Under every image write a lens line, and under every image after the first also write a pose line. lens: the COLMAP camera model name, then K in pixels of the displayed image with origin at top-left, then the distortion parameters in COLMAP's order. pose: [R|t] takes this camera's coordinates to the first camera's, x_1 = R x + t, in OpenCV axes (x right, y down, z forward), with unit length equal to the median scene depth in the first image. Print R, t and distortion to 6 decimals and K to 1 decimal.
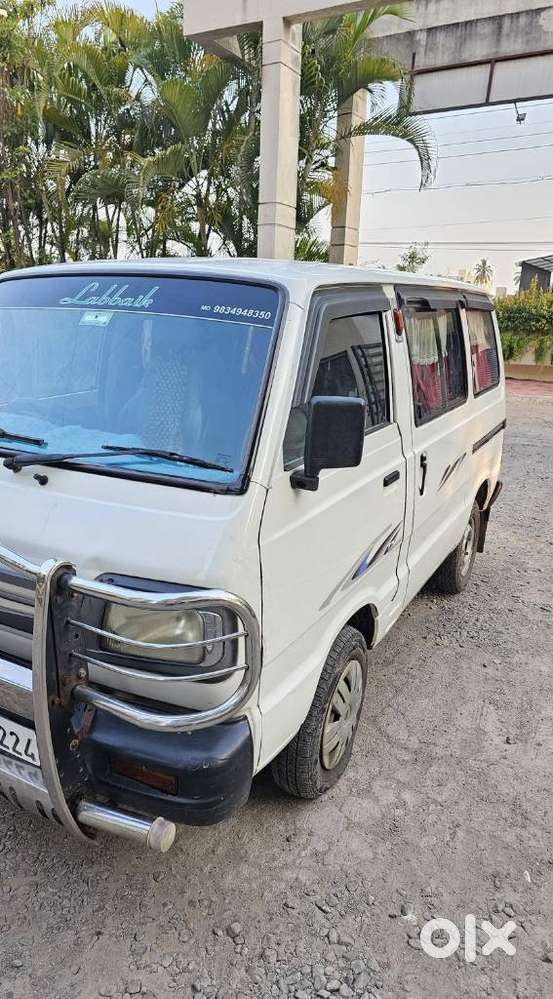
lens RADIAL K [[673.9, 0, 273.1], [0, 673.9, 493.4], [0, 0, 1]] dist [0.065836, -0.066984]
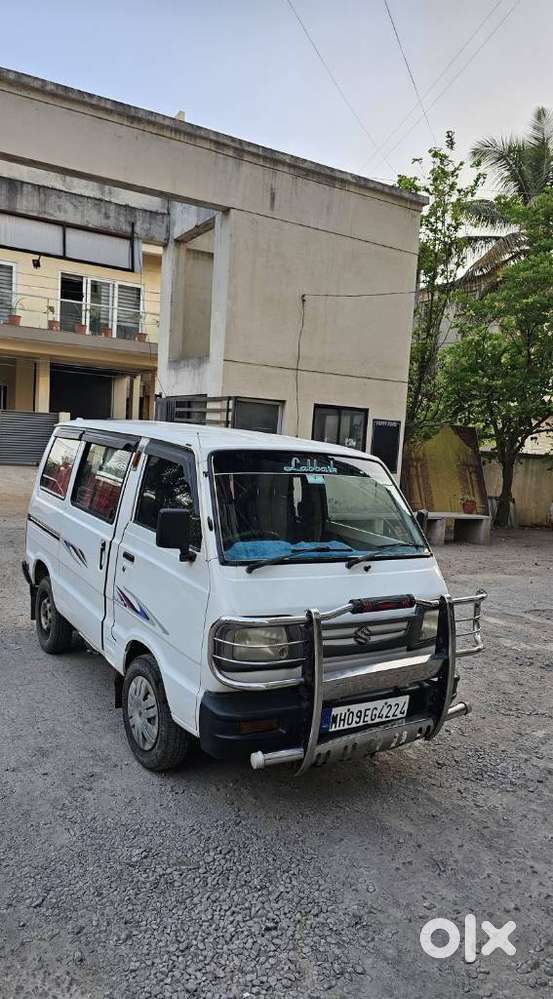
lens RADIAL K [[674.2, 0, 276.5], [0, 674.2, 499.5], [0, 0, 1]] dist [0.054981, -0.060575]
pose [[0.496648, -0.088901, 0.863387, -1.428041], [0.183590, 0.982993, -0.004390, -0.170651], [-0.848313, 0.160690, 0.504523, 0.173765]]
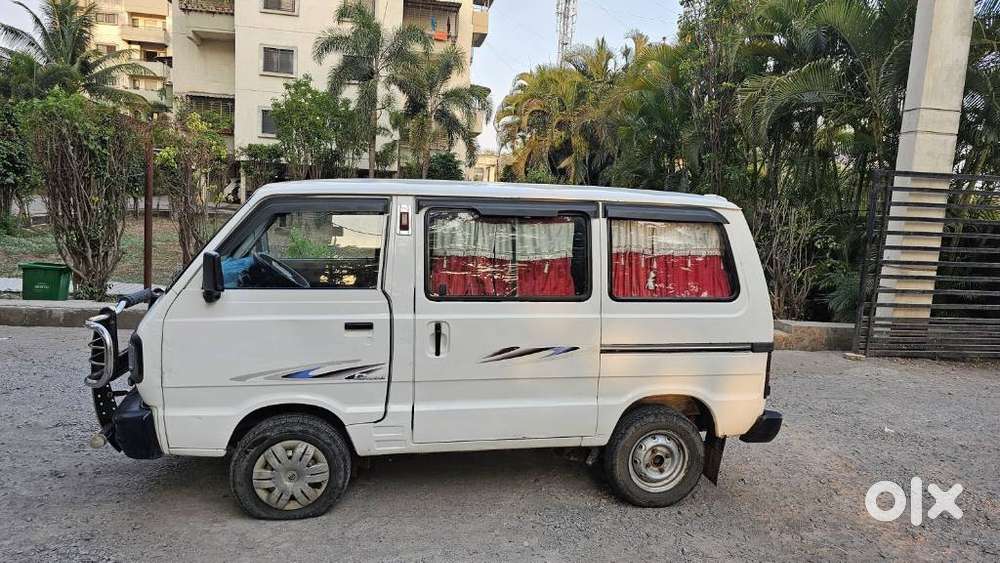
lens RADIAL K [[712.3, 0, 500.0], [0, 712.3, 281.5], [0, 0, 1]] dist [0.006001, 0.000765]
pose [[0.640006, 0.093265, -0.762688, 1.405103], [-0.227294, 0.971163, -0.071974, -0.068780], [0.733982, 0.219418, 0.642749, 0.221725]]
